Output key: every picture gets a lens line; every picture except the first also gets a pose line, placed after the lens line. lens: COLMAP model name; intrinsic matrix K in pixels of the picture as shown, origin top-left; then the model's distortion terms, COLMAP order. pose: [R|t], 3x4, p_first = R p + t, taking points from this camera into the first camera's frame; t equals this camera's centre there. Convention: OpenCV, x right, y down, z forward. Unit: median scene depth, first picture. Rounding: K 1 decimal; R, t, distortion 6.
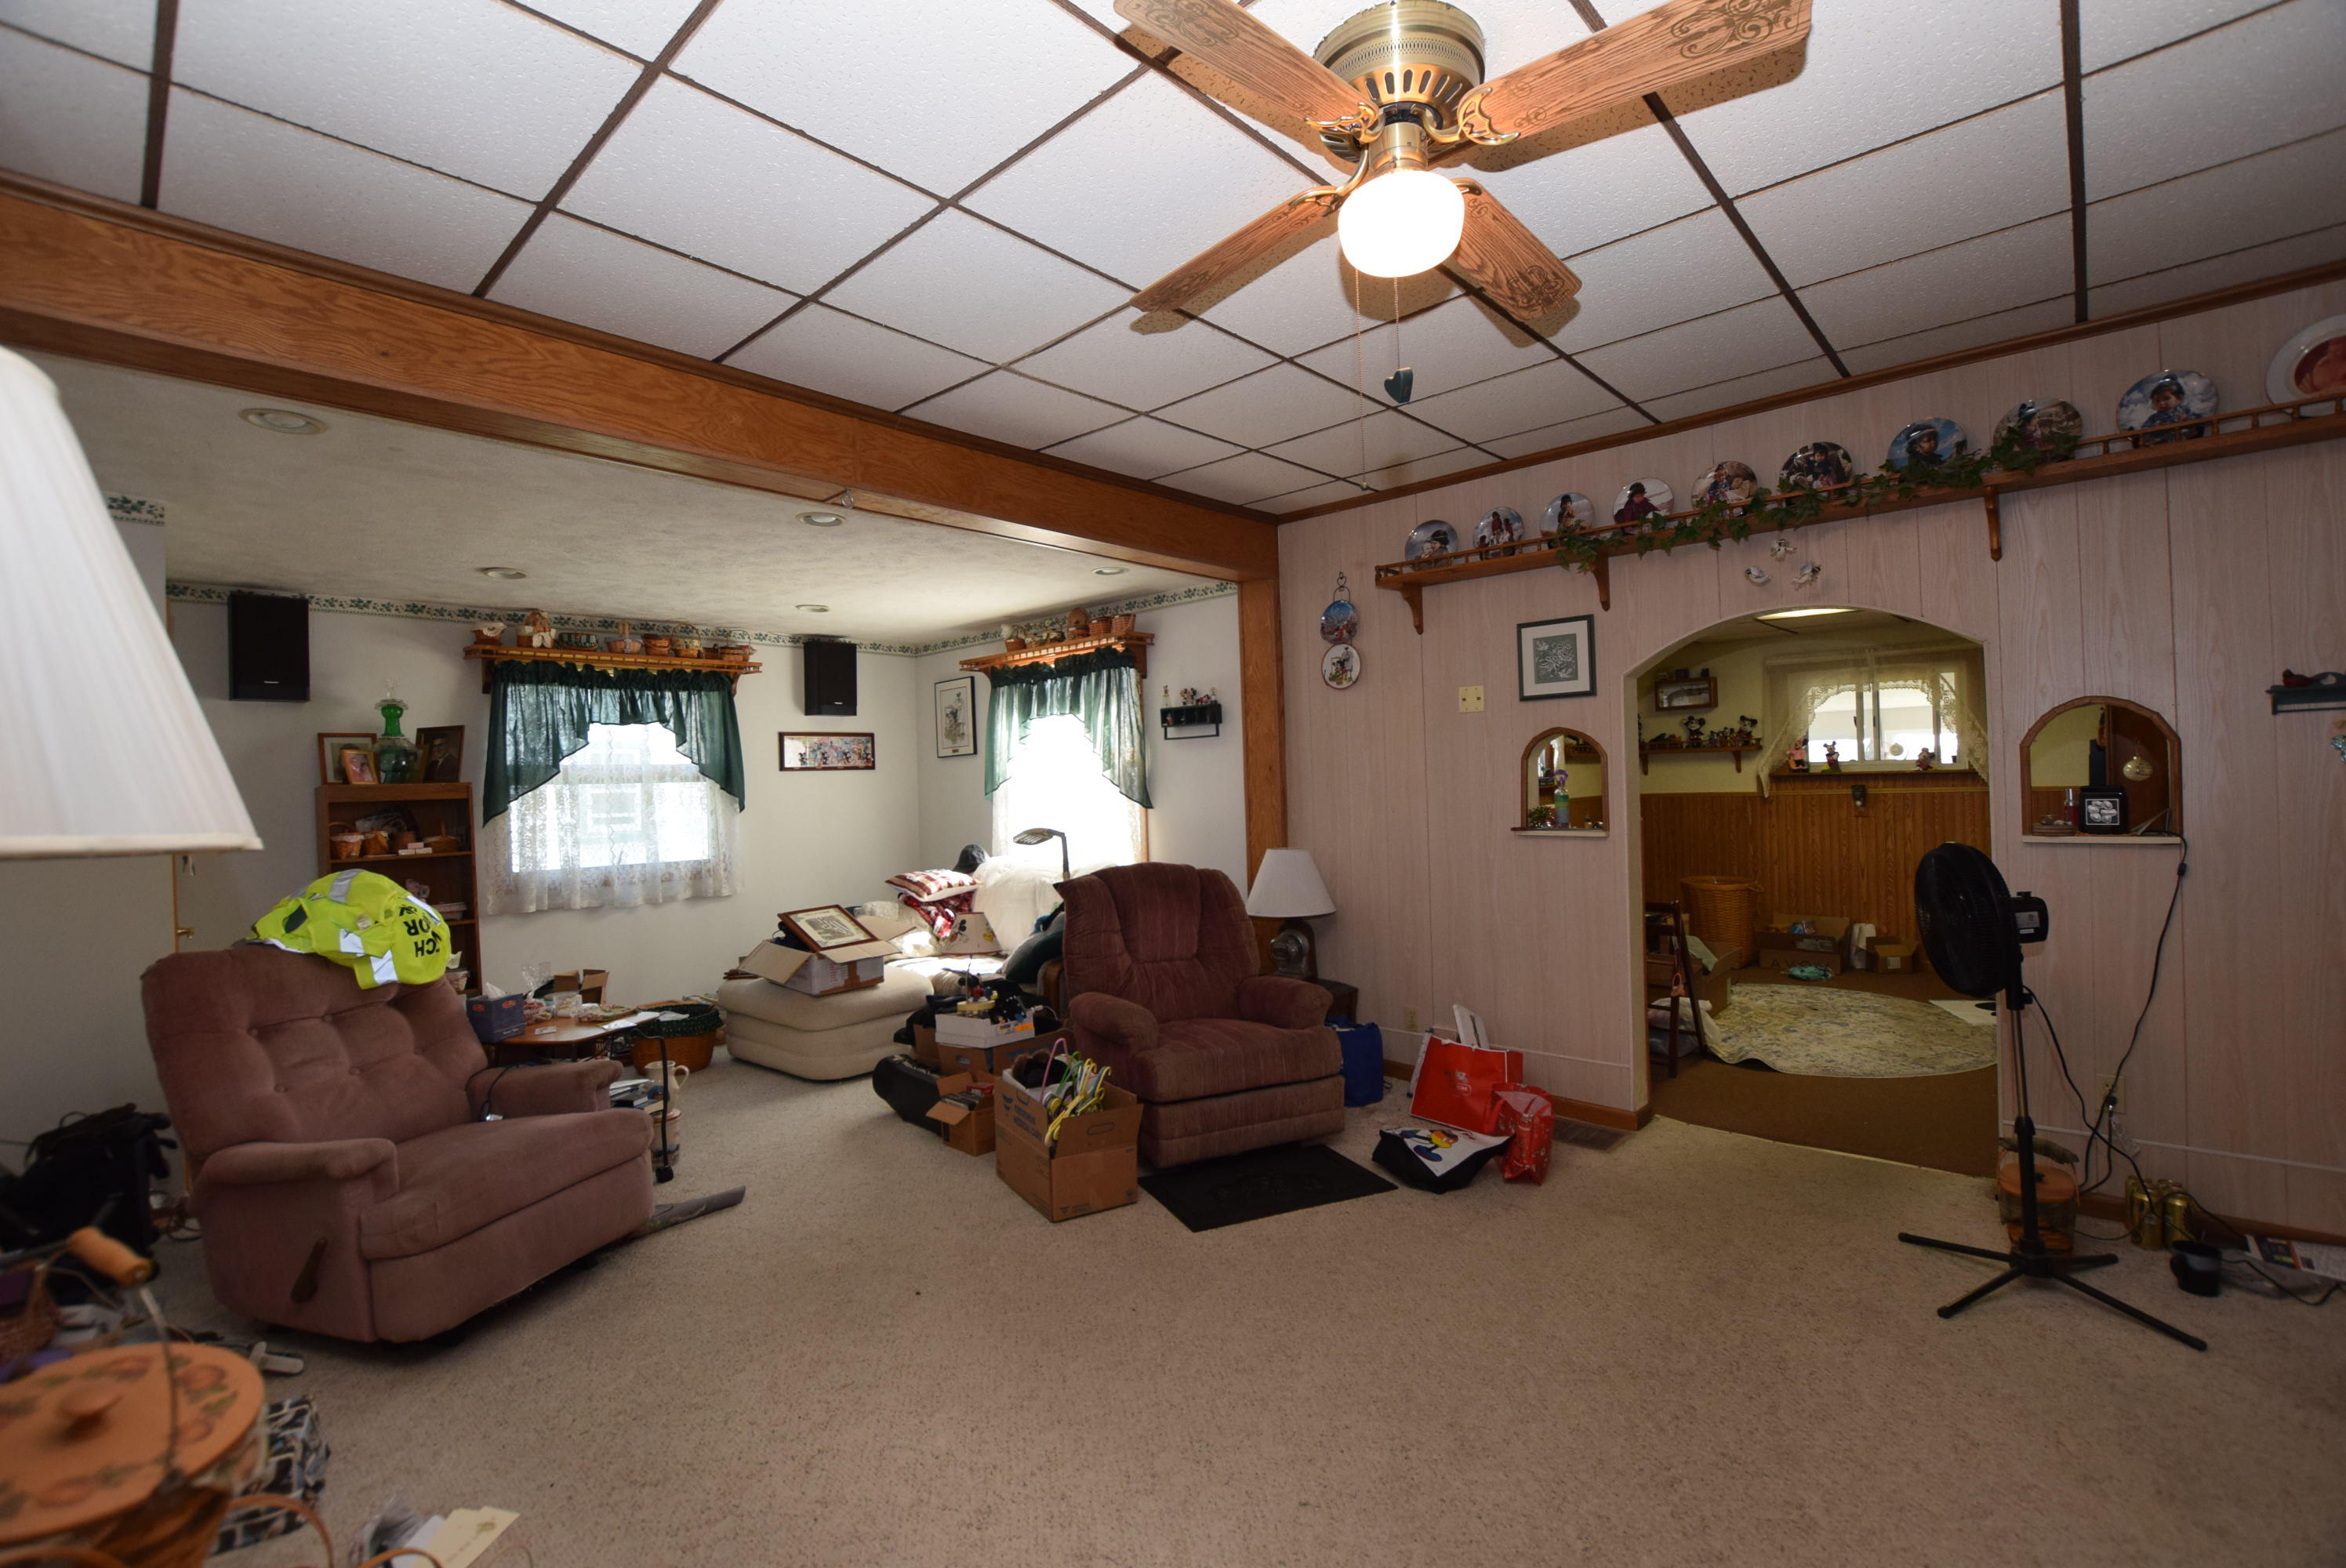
lens RADIAL K [[1033.3, 0, 1173.8], [0, 1033.3, 772.8], [0, 0, 1]] dist [-0.023285, 0.001736]
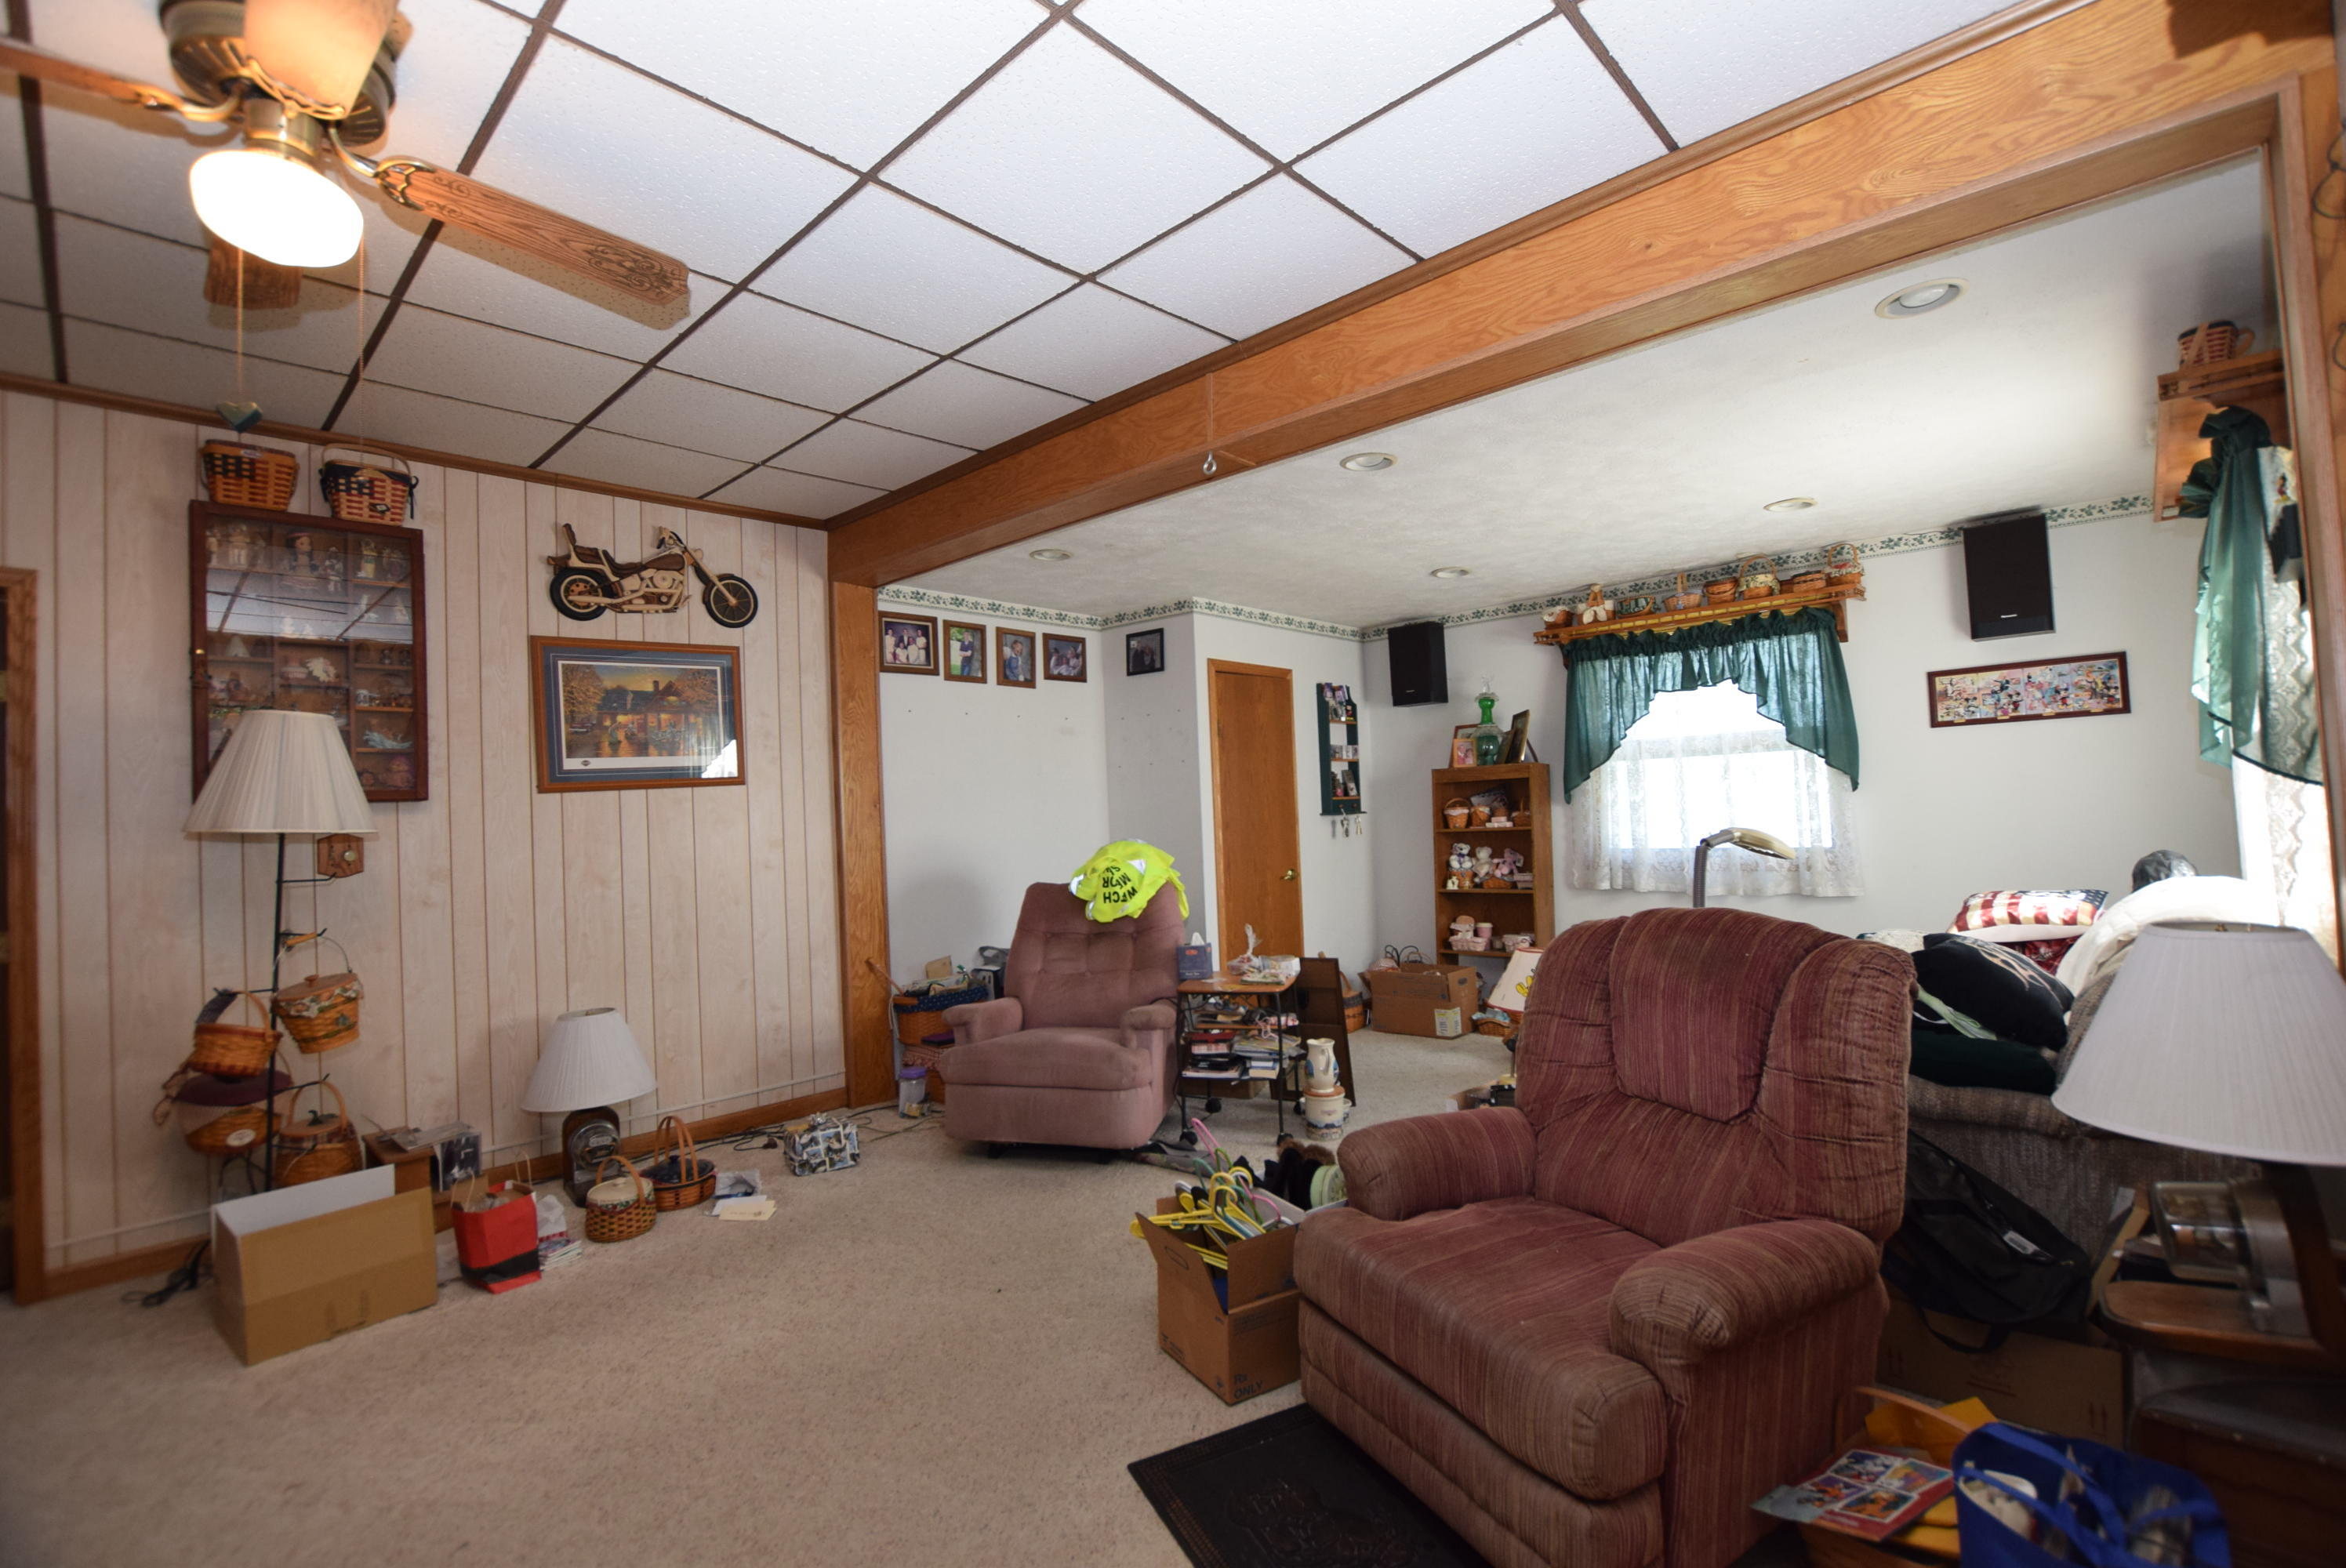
lens RADIAL K [[1033.3, 0, 1168.6], [0, 1033.3, 781.4], [0, 0, 1]] dist [-0.023285, 0.001736]
pose [[-0.009715, 0.004285, -0.999944, 0.359860], [0.056356, 0.998404, 0.003730, 0.003196], [0.998363, -0.056317, -0.009941, 0.566390]]
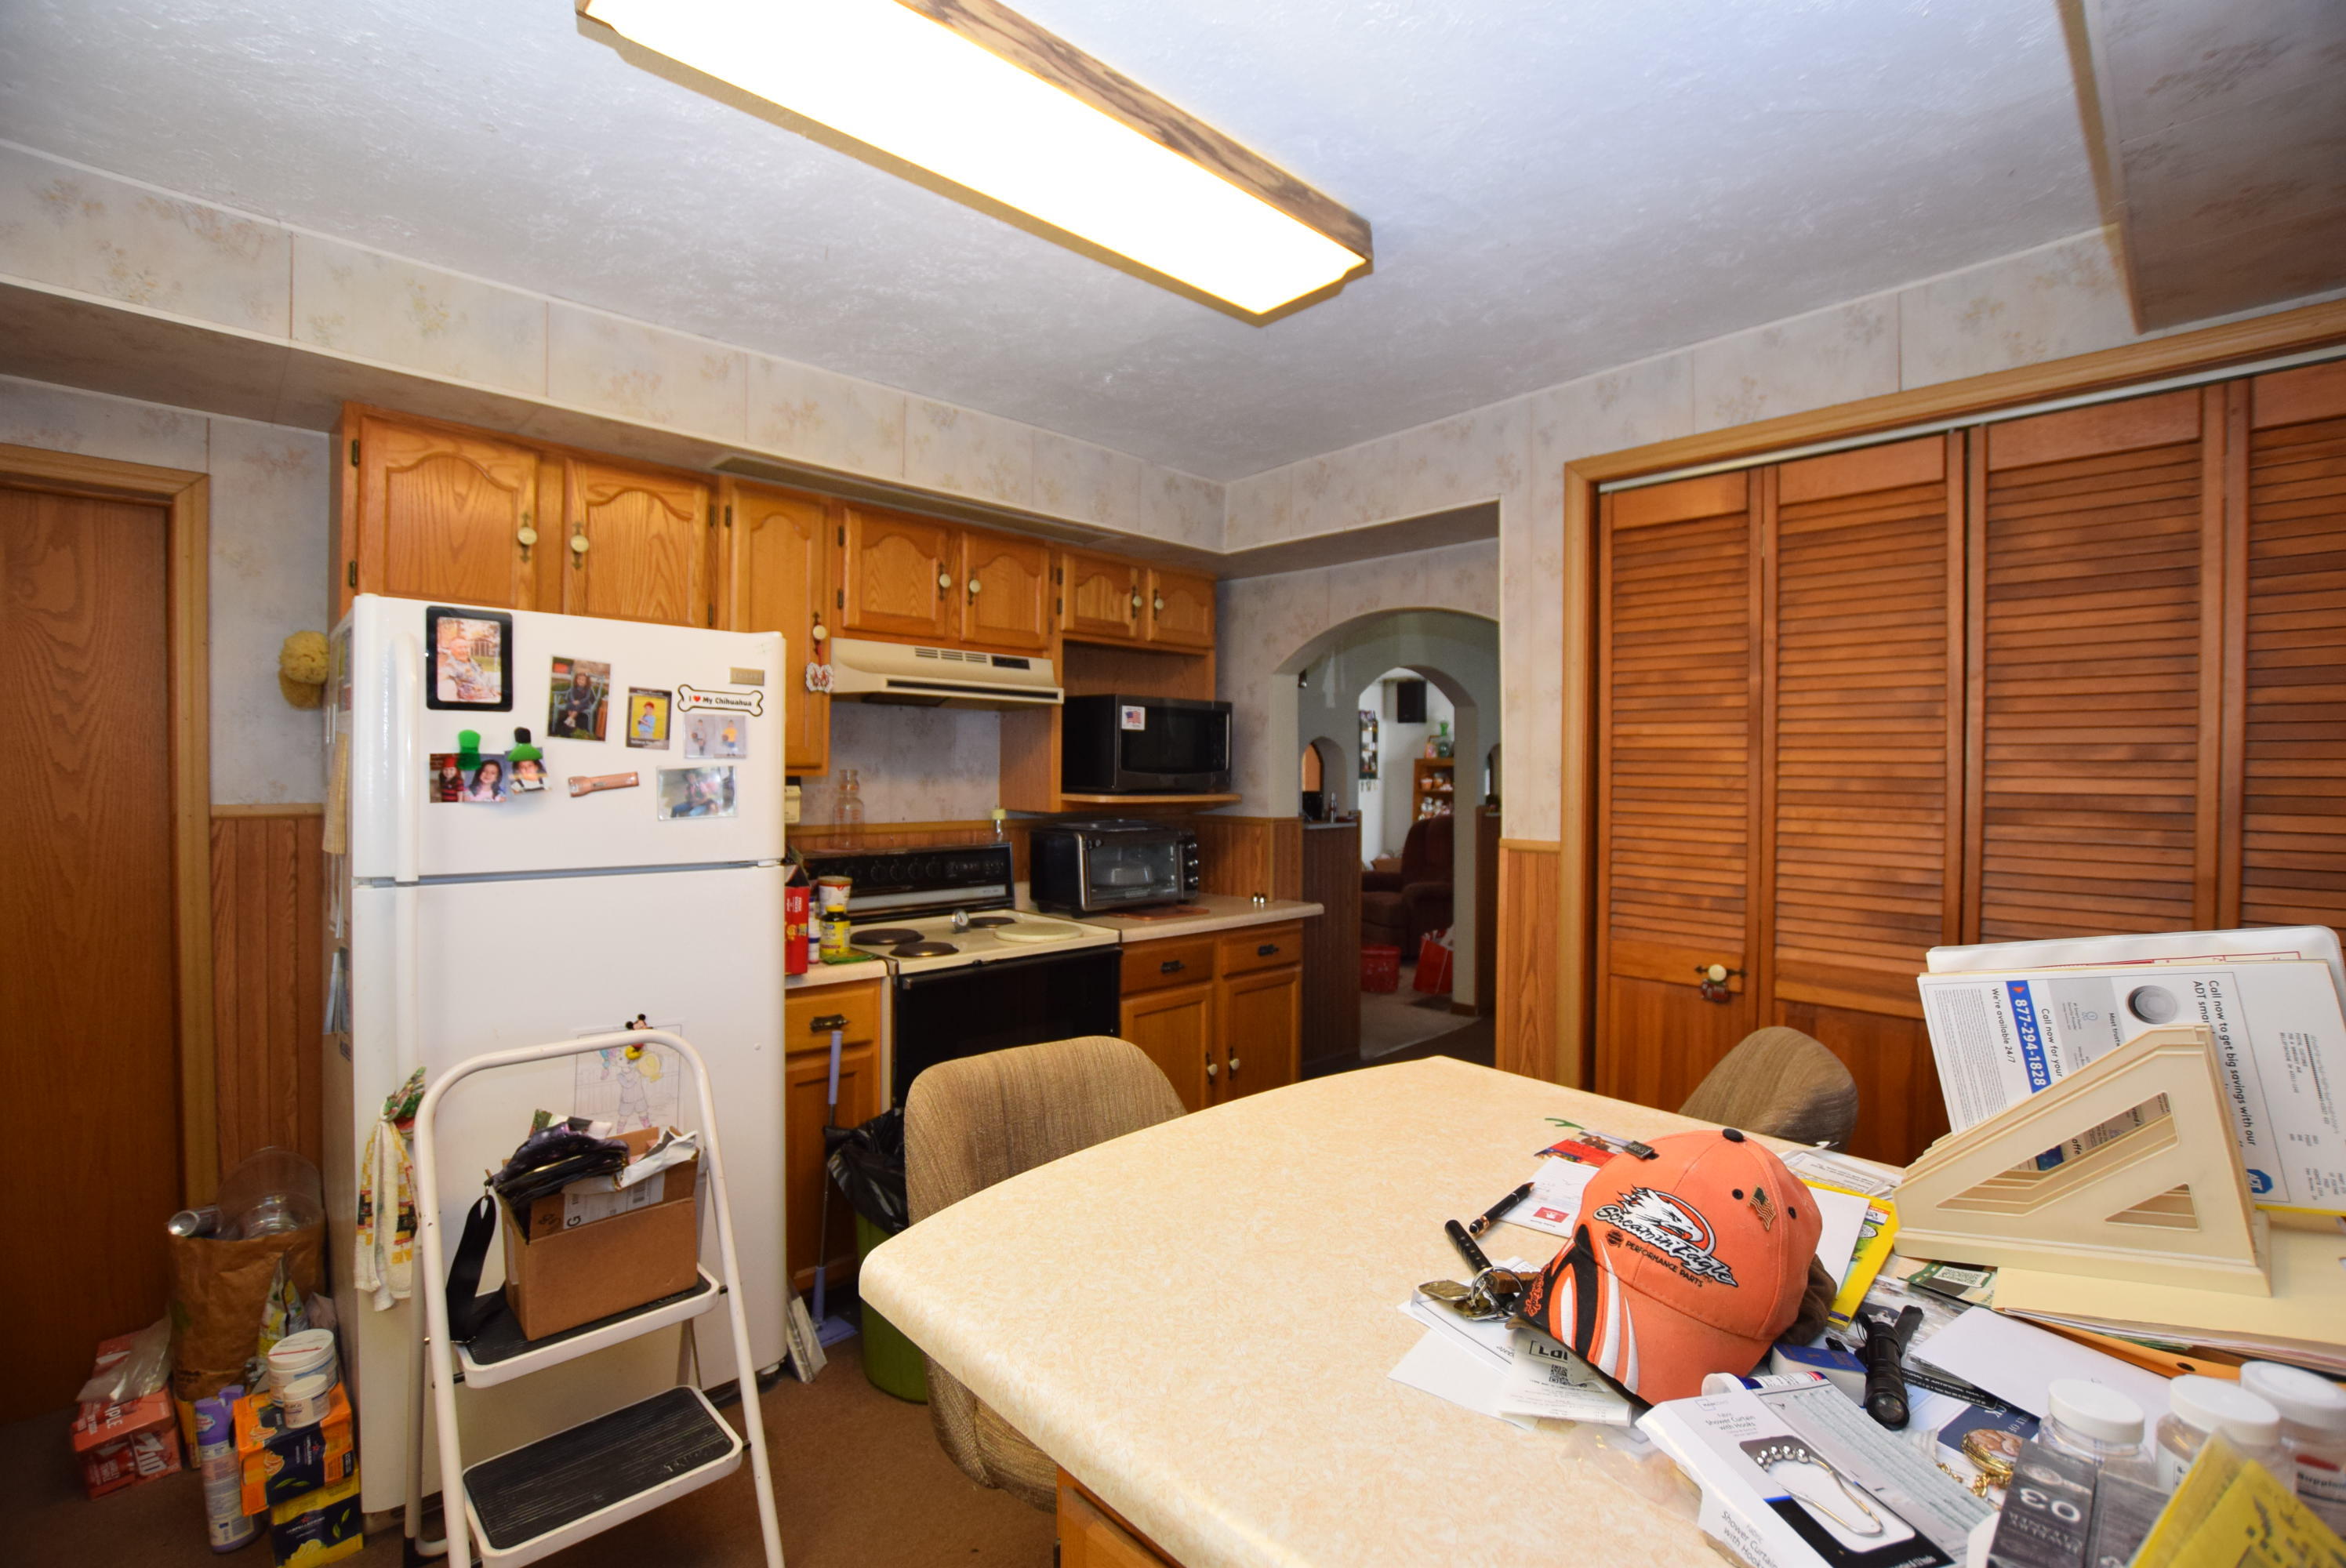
lens RADIAL K [[1033.3, 0, 1185.1], [0, 1033.3, 779.7], [0, 0, 1]] dist [-0.023285, 0.001736]
pose [[-0.049686, 0.040646, -0.997937, 1.351847], [0.004914, 0.999169, 0.040451, -0.031677], [0.998753, -0.002894, -0.049844, 0.475618]]
